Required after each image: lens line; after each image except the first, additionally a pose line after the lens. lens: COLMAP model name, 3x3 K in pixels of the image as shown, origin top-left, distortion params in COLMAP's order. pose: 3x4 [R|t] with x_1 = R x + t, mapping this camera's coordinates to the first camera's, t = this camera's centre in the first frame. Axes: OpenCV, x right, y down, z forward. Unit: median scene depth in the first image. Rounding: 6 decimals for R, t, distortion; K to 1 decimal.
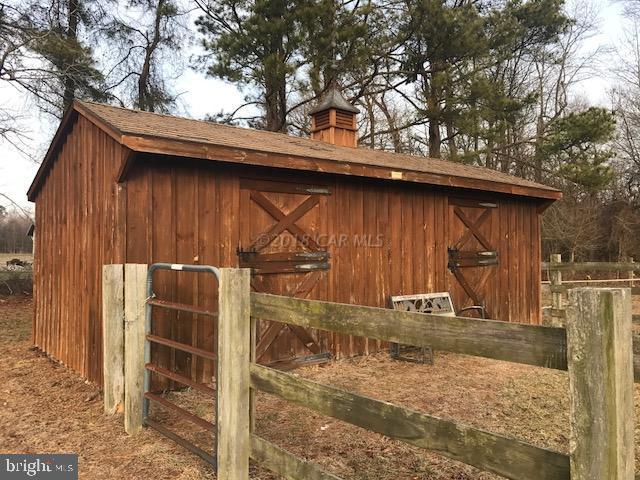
lens RADIAL K [[529.8, 0, 319.2], [0, 529.8, 236.7], [0, 0, 1]] dist [-0.004998, -0.001339]
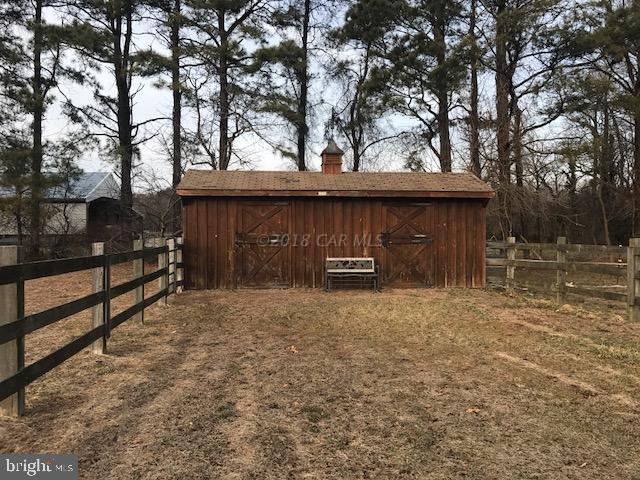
lens RADIAL K [[529.8, 0, 319.2], [0, 529.8, 236.7], [0, 0, 1]] dist [-0.004998, -0.001339]
pose [[0.842244, 0.003449, -0.539086, 1.085205], [0.009122, 0.999745, 0.020649, -0.000792], [0.539020, -0.022308, 0.841998, -0.570360]]
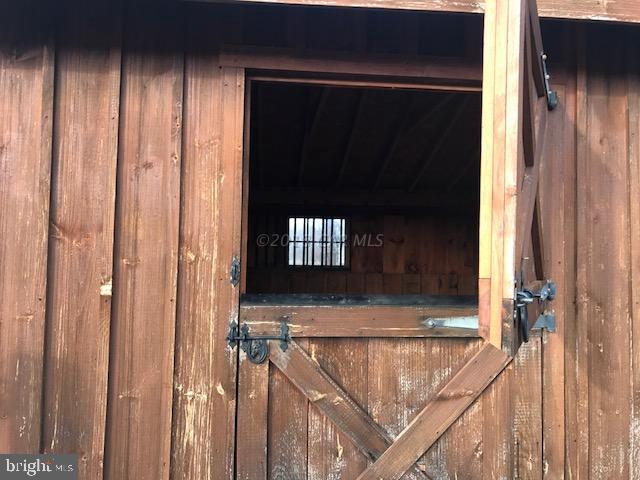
lens RADIAL K [[529.8, 0, 319.2], [0, 529.8, 236.7], [0, 0, 1]] dist [-0.004998, -0.001339]
pose [[0.824525, 0.000418, -0.565825, 0.076520], [-0.011185, 0.999816, -0.015560, 0.006465], [0.565715, 0.019158, 0.824378, 0.573778]]
